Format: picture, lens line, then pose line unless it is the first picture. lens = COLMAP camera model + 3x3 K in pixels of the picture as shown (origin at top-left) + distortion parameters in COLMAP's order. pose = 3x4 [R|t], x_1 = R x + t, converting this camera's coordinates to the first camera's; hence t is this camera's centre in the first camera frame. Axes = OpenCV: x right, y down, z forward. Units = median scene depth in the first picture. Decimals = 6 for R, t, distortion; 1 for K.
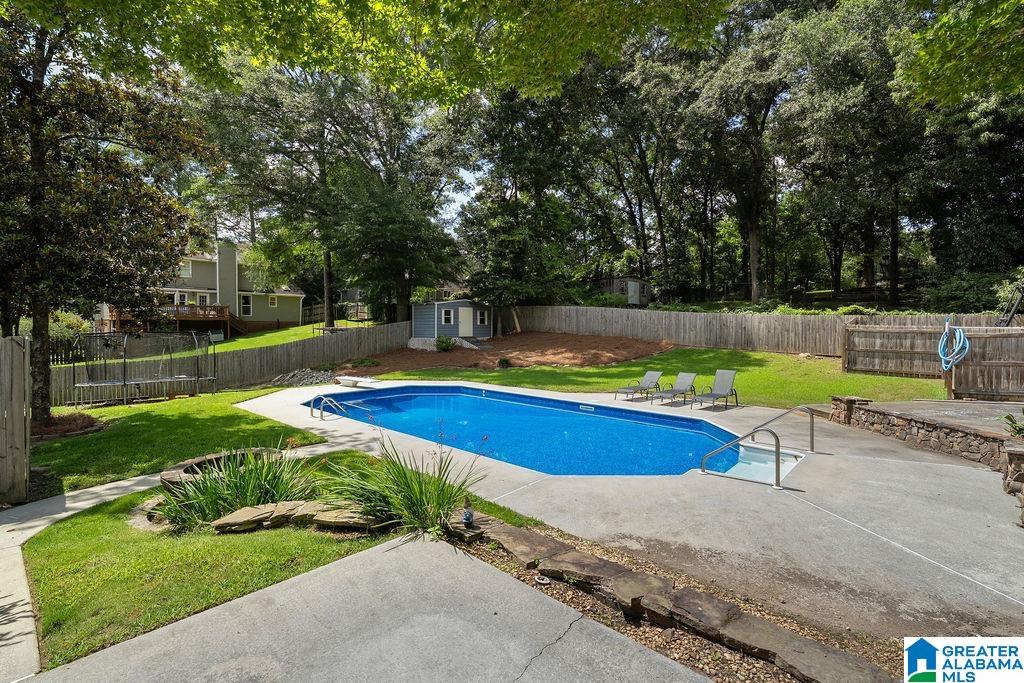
lens RADIAL K [[462.1, 0, 512.9], [0, 462.1, 334.0], [0, 0, 1]] dist [-0.000031, -0.001318]
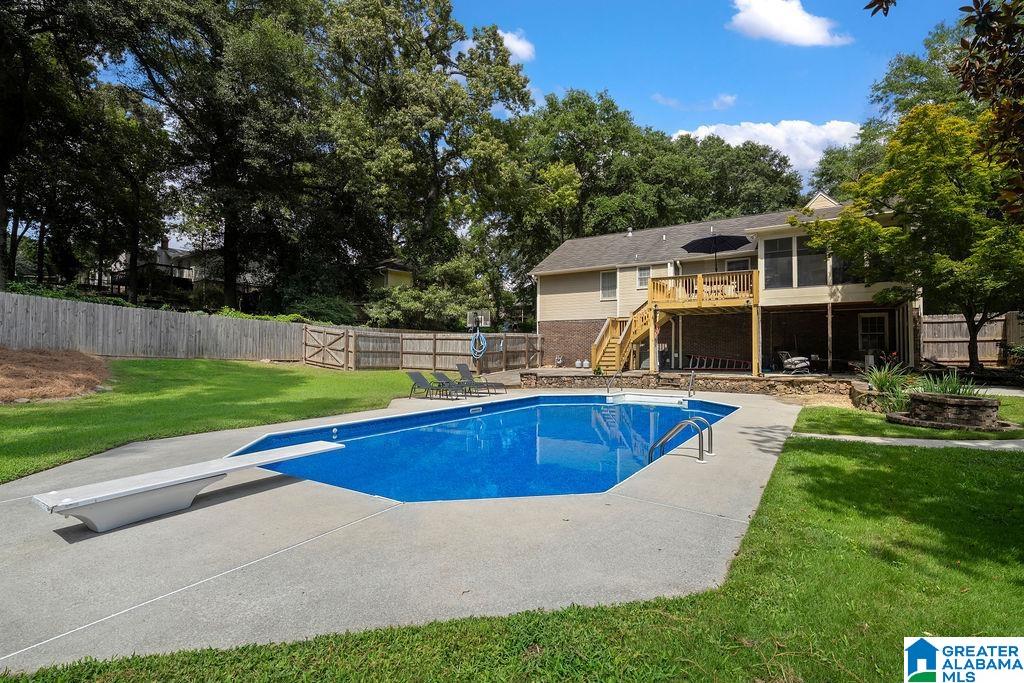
lens RADIAL K [[490.5, 0, 510.4], [0, 490.5, 342.5], [0, 0, 1]] dist [0.001174, 0.000101]
pose [[-0.166748, 0.010230, 0.985947, -0.364629], [0.008046, 0.999927, -0.009014, 0.014954], [-0.985967, 0.006430, -0.166818, 0.483050]]
